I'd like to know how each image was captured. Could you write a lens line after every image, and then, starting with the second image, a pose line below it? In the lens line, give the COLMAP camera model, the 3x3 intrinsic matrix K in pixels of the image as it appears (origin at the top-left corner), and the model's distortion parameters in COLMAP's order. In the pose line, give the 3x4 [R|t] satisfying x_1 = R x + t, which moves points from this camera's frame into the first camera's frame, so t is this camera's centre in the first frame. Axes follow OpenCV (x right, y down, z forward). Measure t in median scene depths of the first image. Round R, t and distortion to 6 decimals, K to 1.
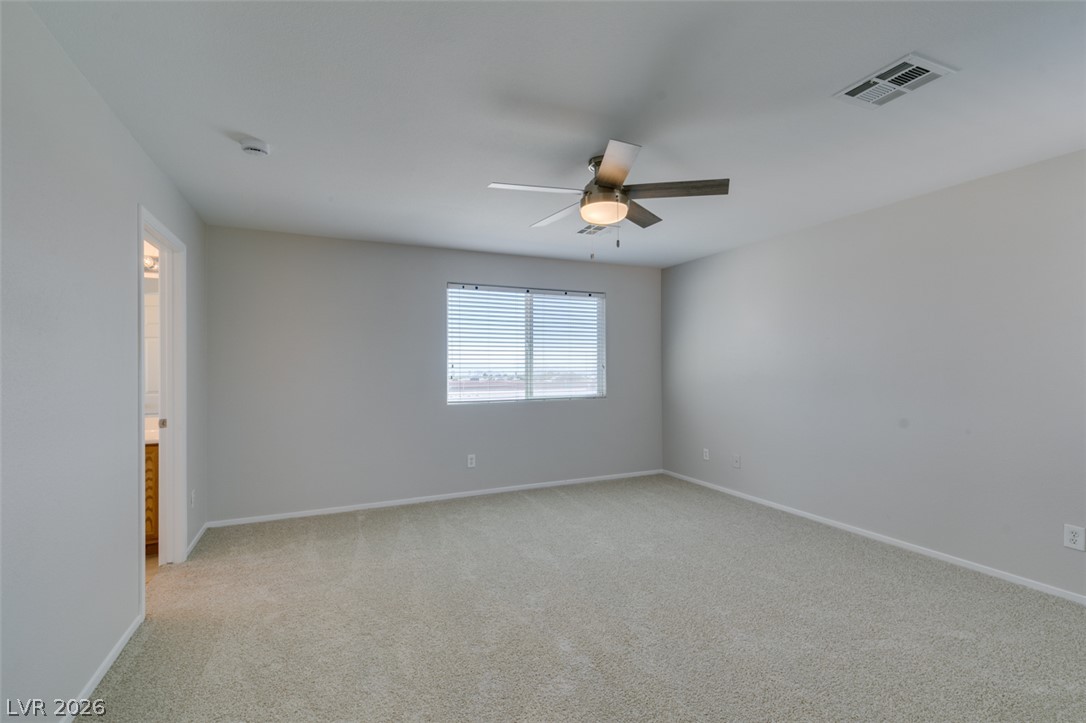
lens RADIAL K [[483.5, 0, 545.6], [0, 483.5, 363.3], [0, 0, 1]] dist [0.003702, -0.001124]
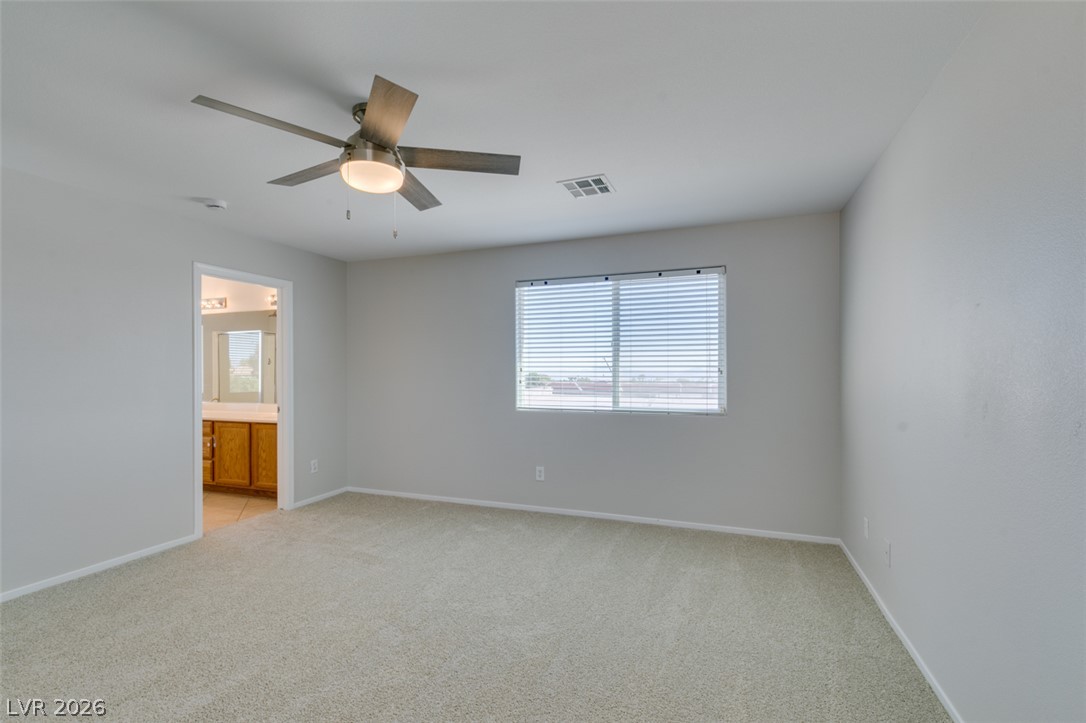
lens RADIAL K [[483.5, 0, 537.2], [0, 483.5, 372.1], [0, 0, 1]] dist [0.003702, -0.001124]
pose [[0.702835, 0.004155, -0.711341, 0.466030], [0.001470, 0.999972, 0.007294, 0.003709], [0.711352, -0.006172, 0.702809, 0.337380]]
